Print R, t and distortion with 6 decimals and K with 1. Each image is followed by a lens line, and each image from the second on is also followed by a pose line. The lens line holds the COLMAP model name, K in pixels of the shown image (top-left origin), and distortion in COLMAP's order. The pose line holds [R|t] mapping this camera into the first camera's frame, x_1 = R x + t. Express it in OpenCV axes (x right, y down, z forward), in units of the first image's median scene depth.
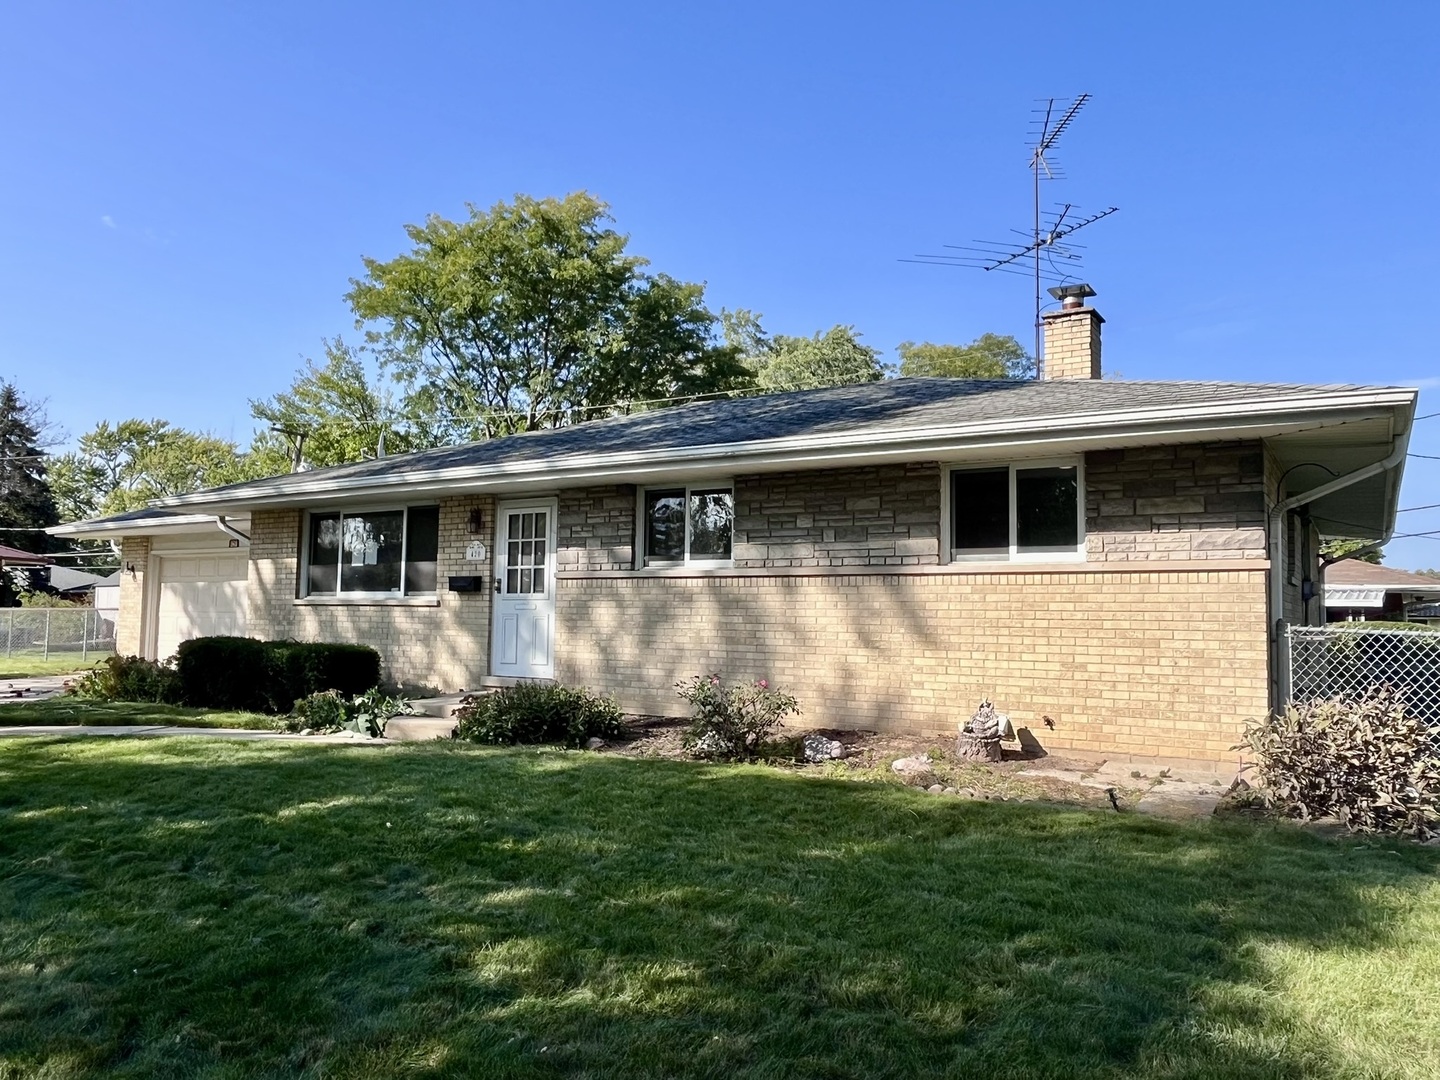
lens RADIAL K [[1026.2, 0, 721.5], [0, 1026.2, 541.9], [0, 0, 1]] dist [-0.007109, -0.003700]
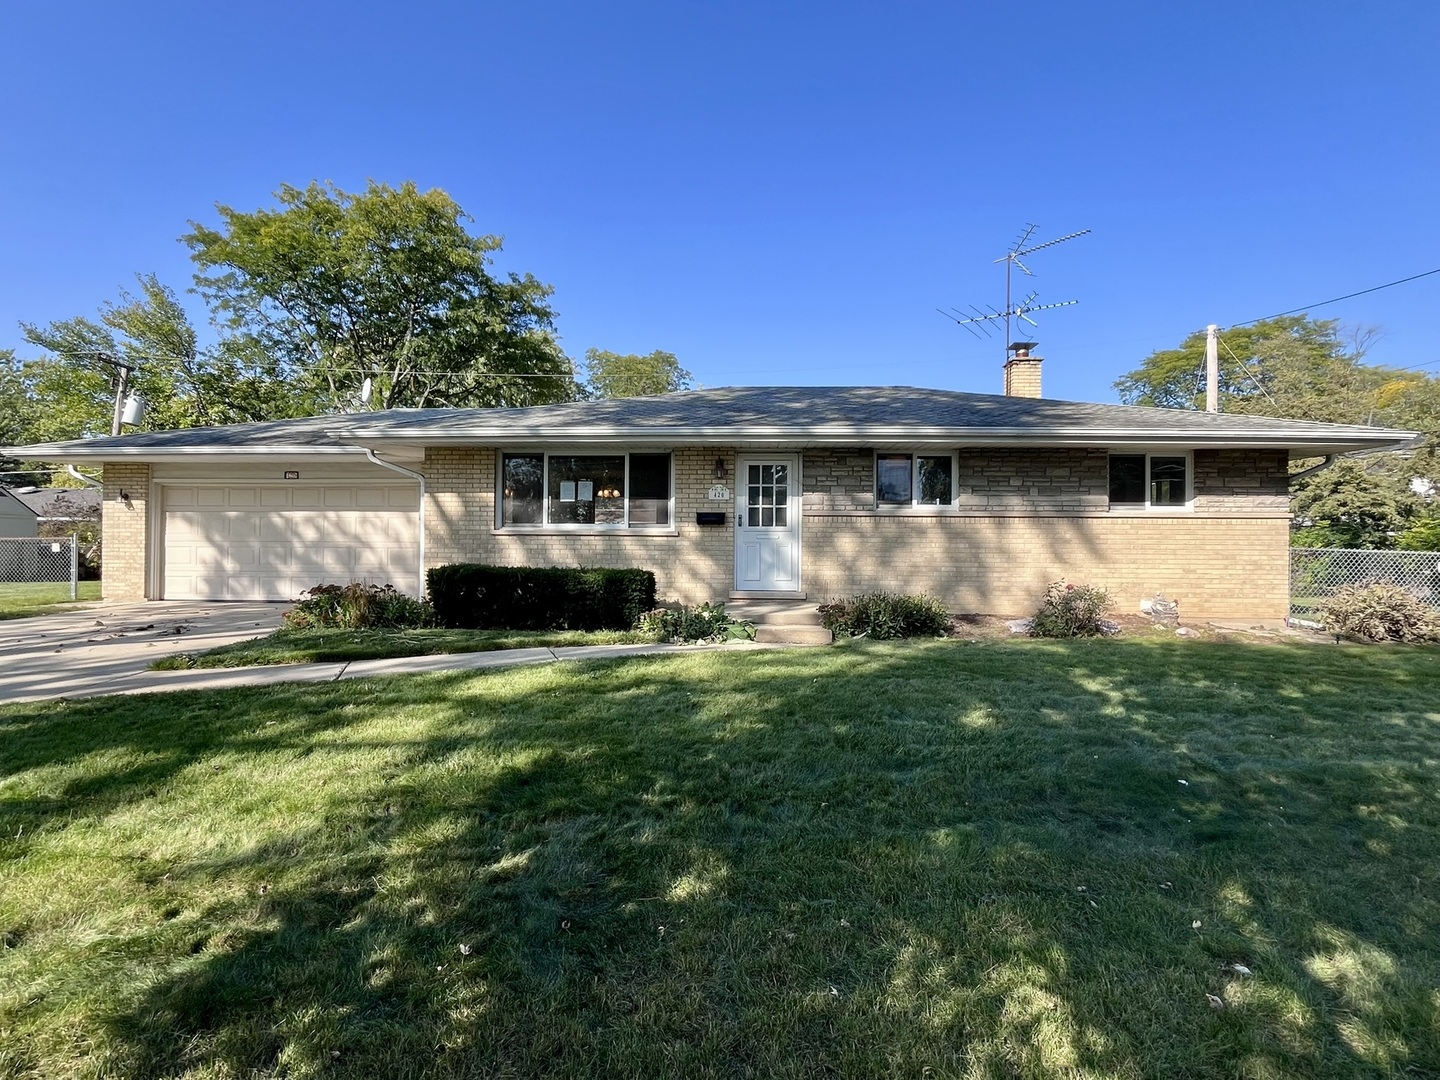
lens RADIAL K [[708.0, 0, 718.9], [0, 708.0, 539.6], [0, 0, 1]] dist [-0.009008, 0.000258]
pose [[0.867607, -0.002042, 0.497247, -0.744283], [-0.032230, 0.997658, 0.060332, 0.015517], [-0.496205, -0.068371, 0.865509, 0.271527]]
